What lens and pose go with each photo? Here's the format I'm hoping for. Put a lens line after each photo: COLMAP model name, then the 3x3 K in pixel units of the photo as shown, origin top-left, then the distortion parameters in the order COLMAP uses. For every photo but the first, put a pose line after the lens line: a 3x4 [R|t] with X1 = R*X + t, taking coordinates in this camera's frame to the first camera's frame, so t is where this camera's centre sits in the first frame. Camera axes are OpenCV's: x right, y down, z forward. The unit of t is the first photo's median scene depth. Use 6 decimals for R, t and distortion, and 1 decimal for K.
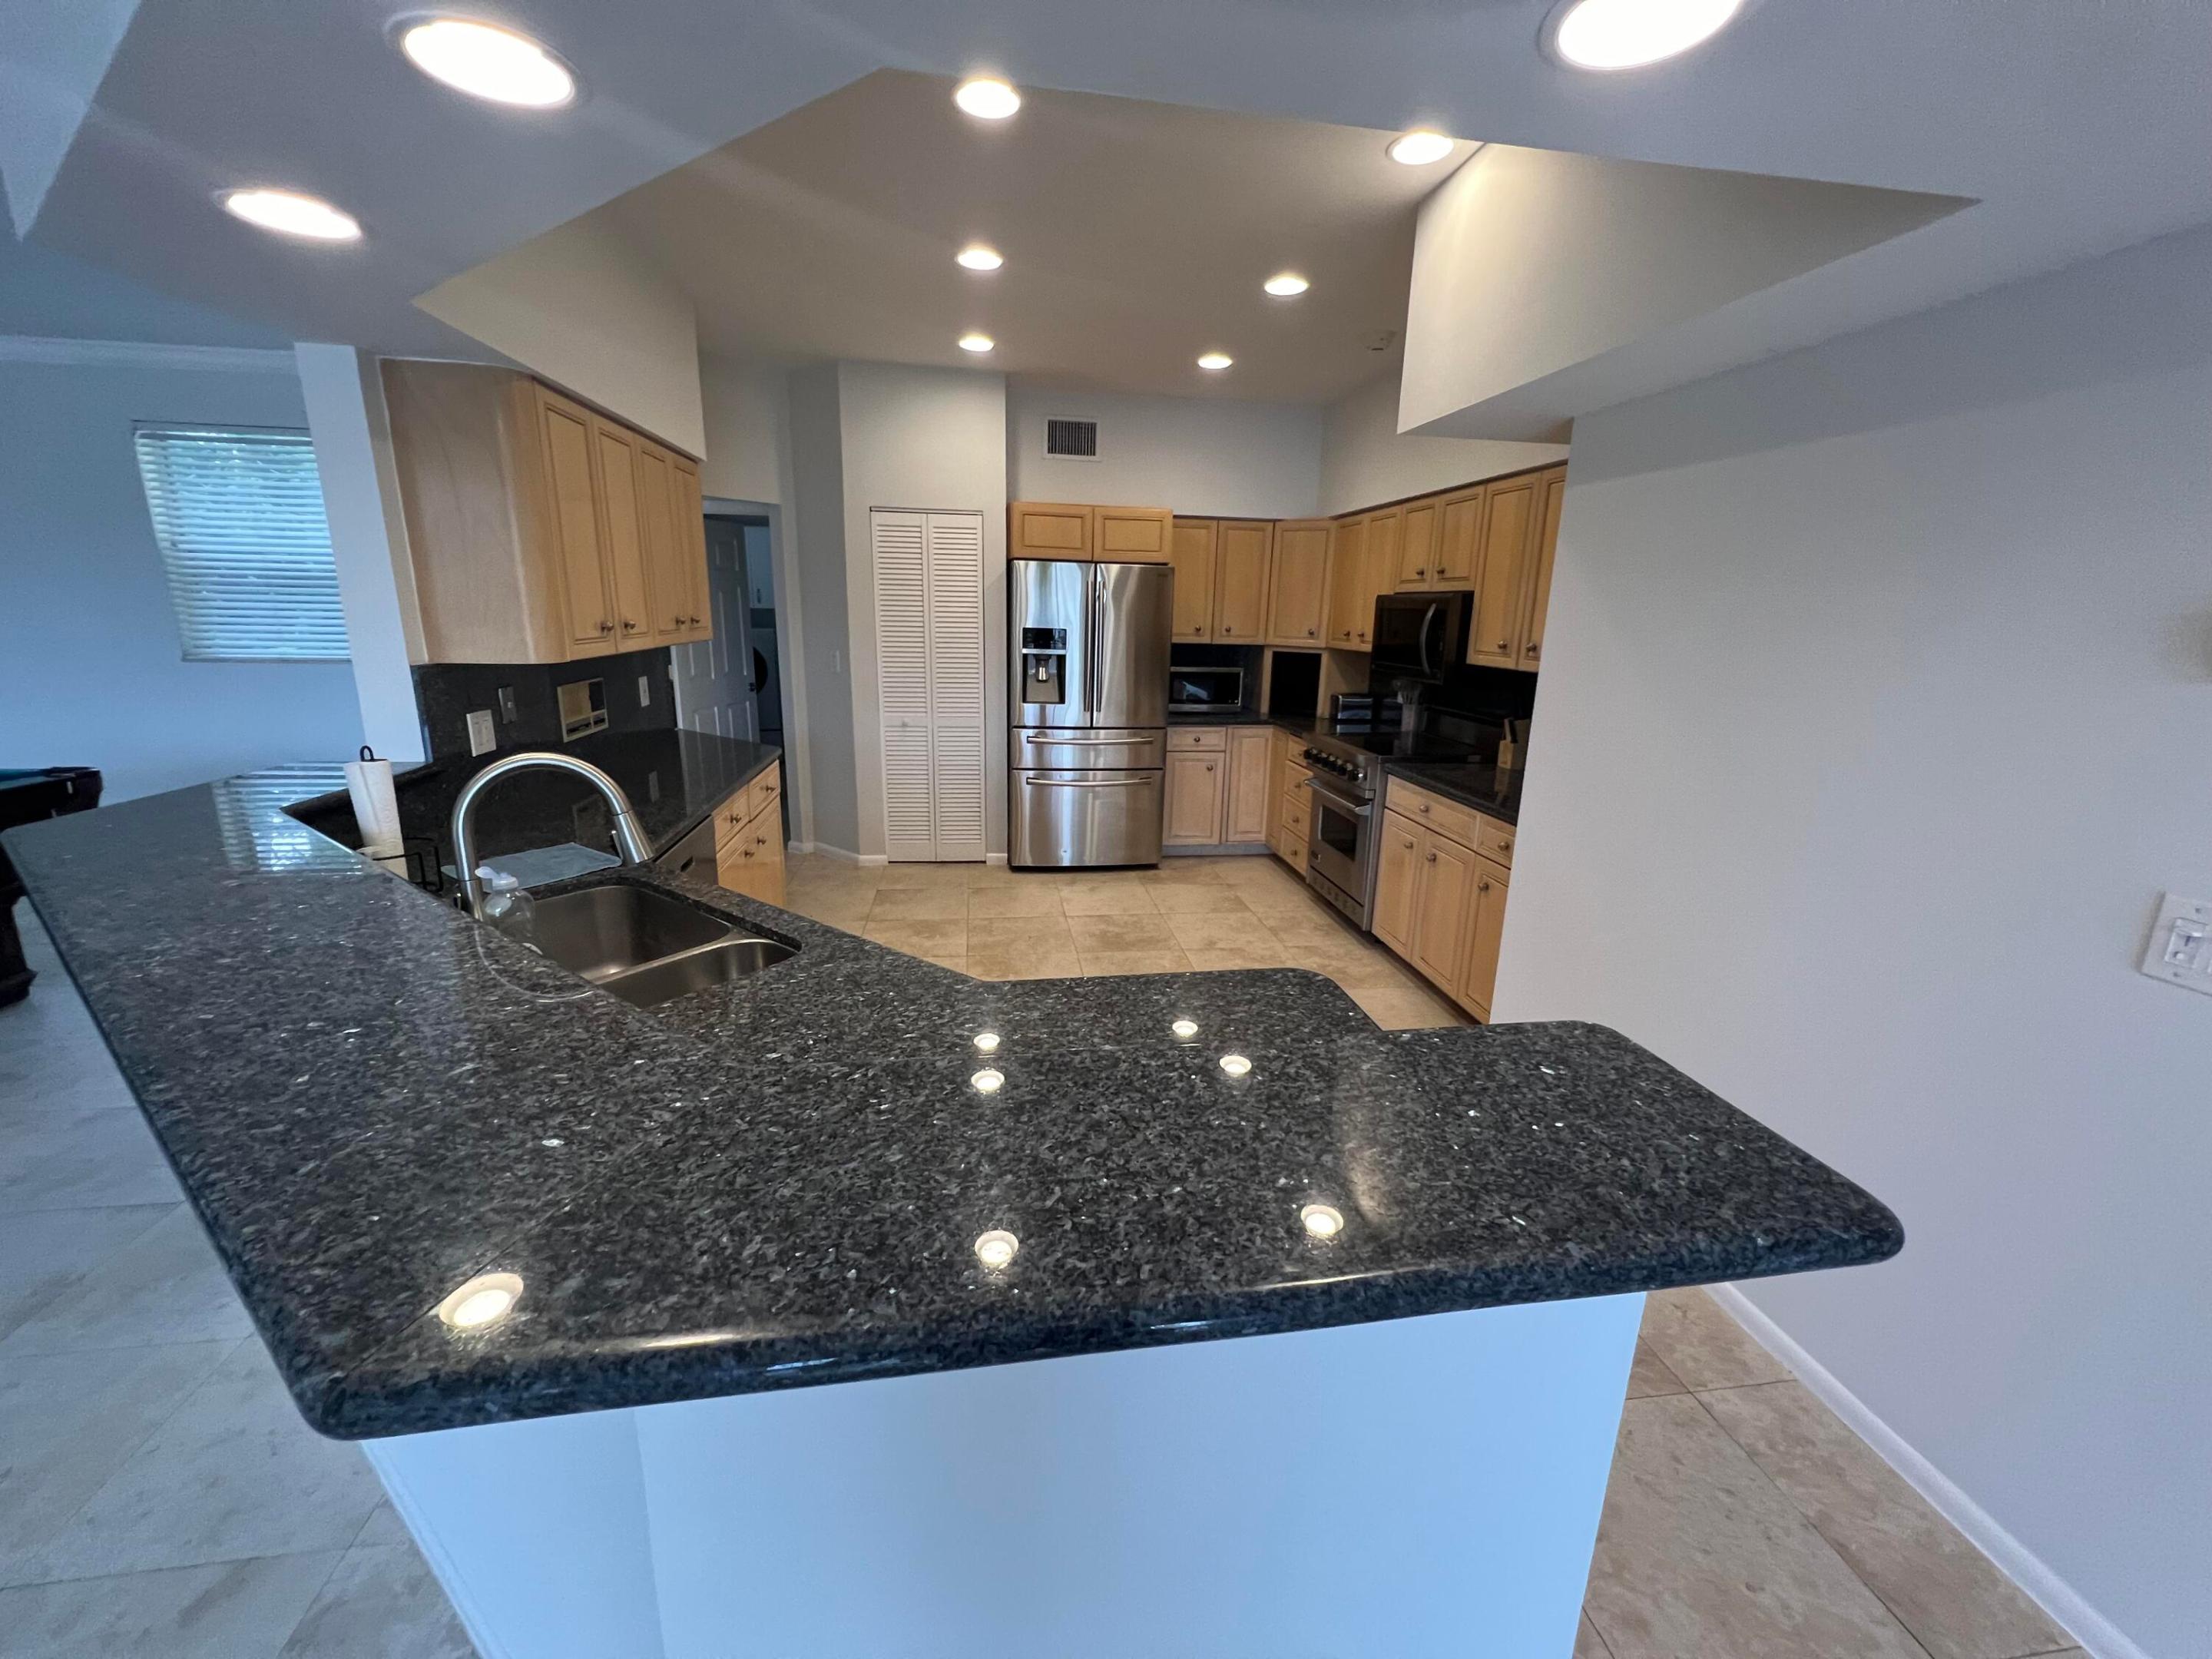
lens RADIAL K [[884.3, 0, 1106.0], [0, 884.3, 829.5], [0, 0, 1]] dist [-0.000406, -0.000303]
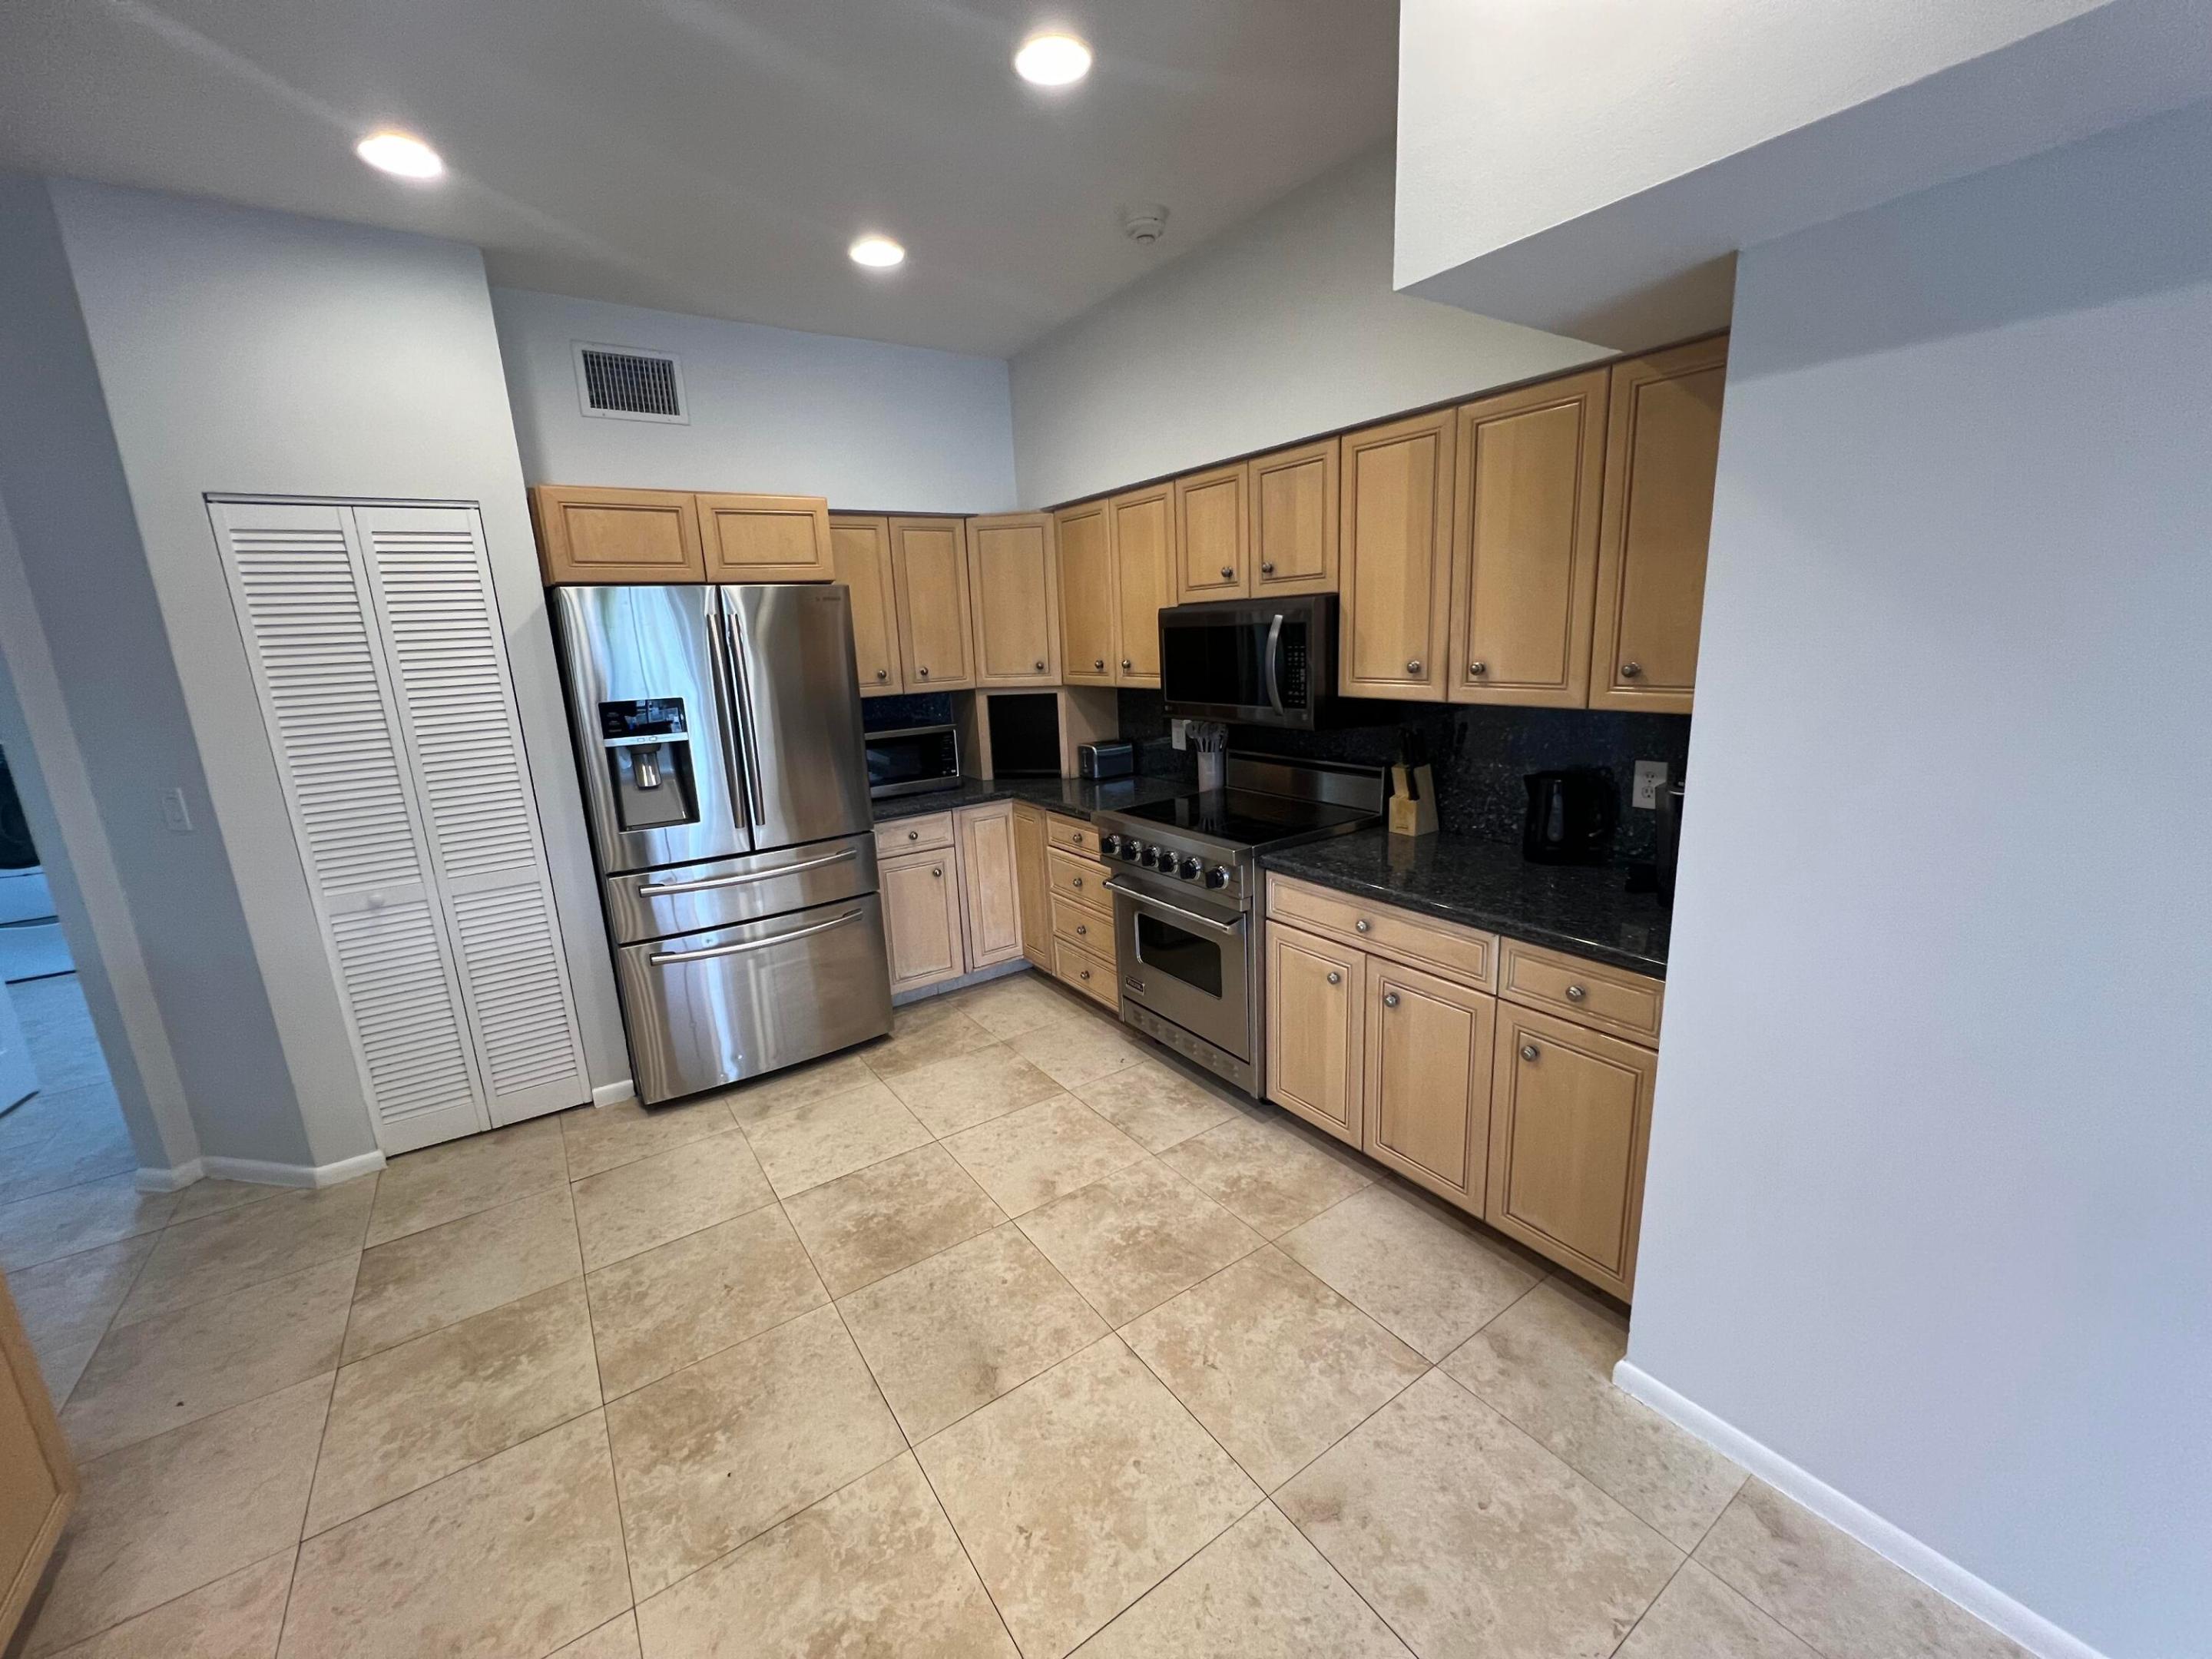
lens RADIAL K [[889.8, 0, 1106.0], [0, 889.8, 829.5], [0, 0, 1]] dist [-0.000974, -0.000248]
pose [[0.896697, -0.161353, 0.412189, -0.048746], [0.172855, 0.984901, 0.009506, -0.094776], [-0.407499, 0.062725, 0.911049, 0.342000]]
